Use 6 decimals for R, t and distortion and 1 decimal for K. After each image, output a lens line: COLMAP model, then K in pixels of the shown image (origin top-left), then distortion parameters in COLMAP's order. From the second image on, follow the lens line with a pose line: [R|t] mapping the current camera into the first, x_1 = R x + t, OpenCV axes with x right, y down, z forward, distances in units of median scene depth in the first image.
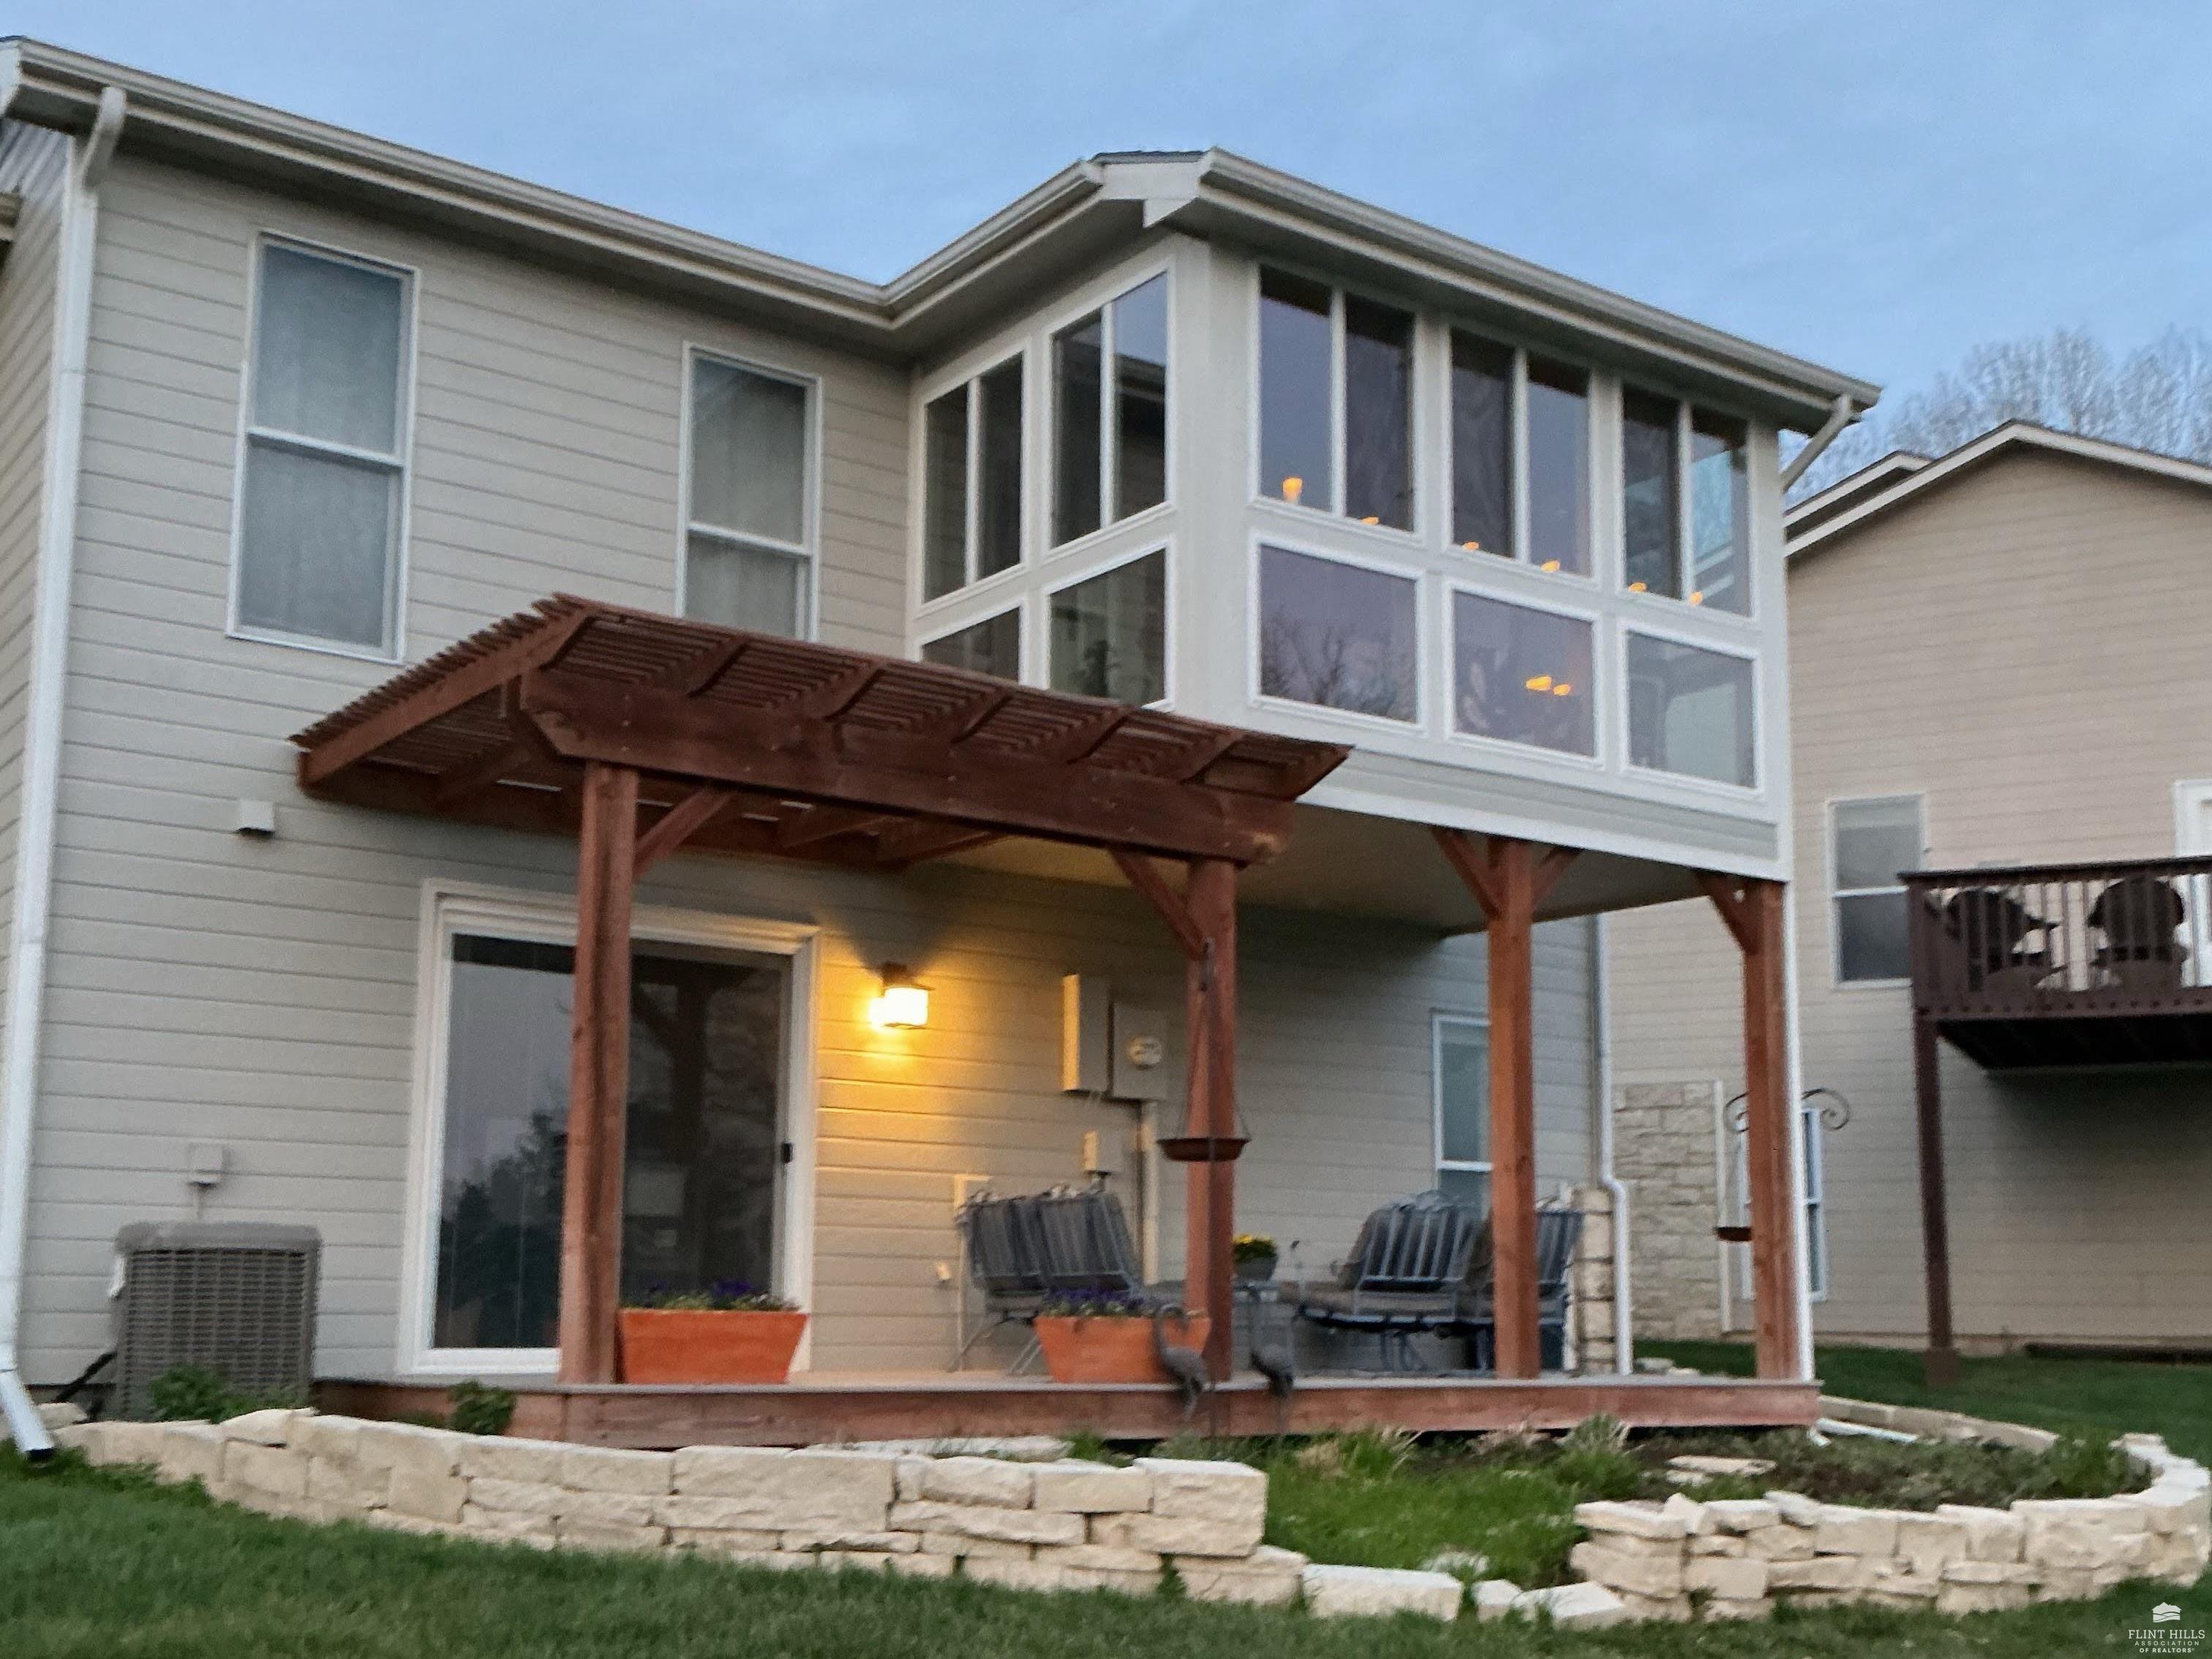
lens RADIAL K [[2478.3, 0, 1111.8], [0, 2478.3, 954.4], [0, 0, 1]] dist [0.054111, 0.000000]
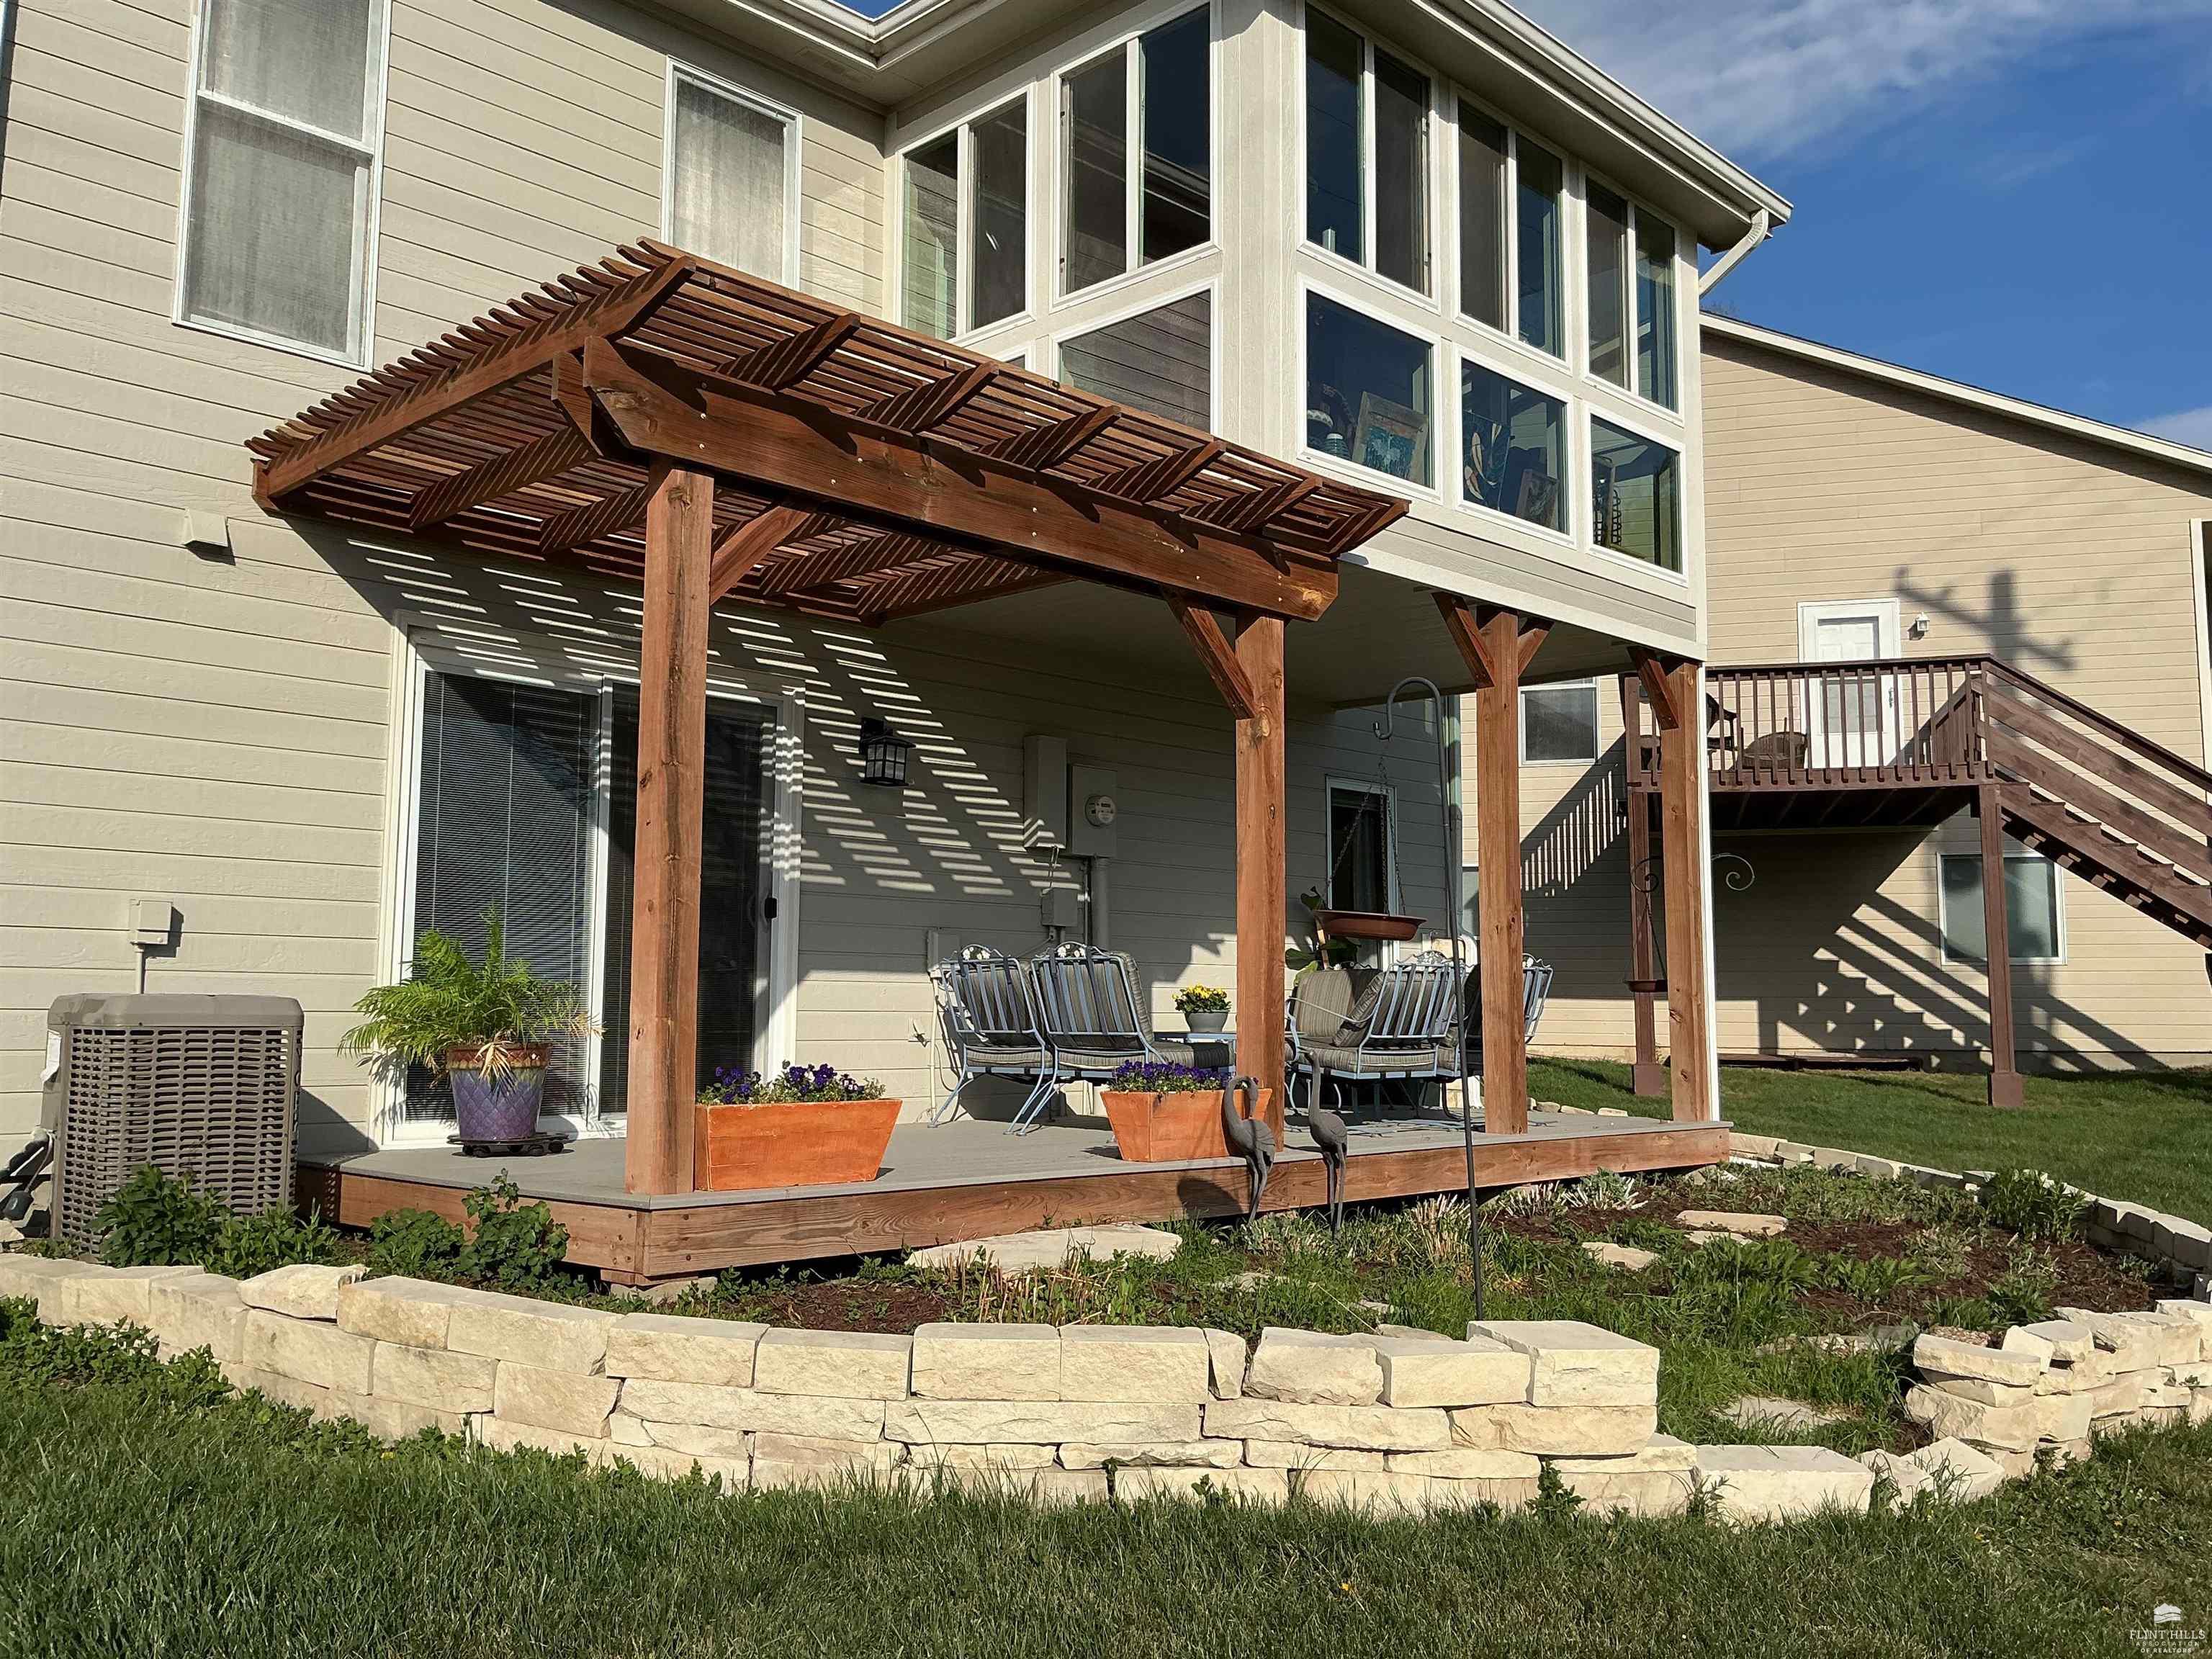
lens RADIAL K [[1846.6, 0, 1104.3], [0, 1846.6, 826.3], [0, 0, 1]] dist [0.084764, -0.139550]
pose [[0.986302, 0.011648, 0.164538, -0.133345], [-0.019323, 0.998794, 0.045125, 0.012561], [-0.163814, -0.047686, 0.985338, 0.282271]]
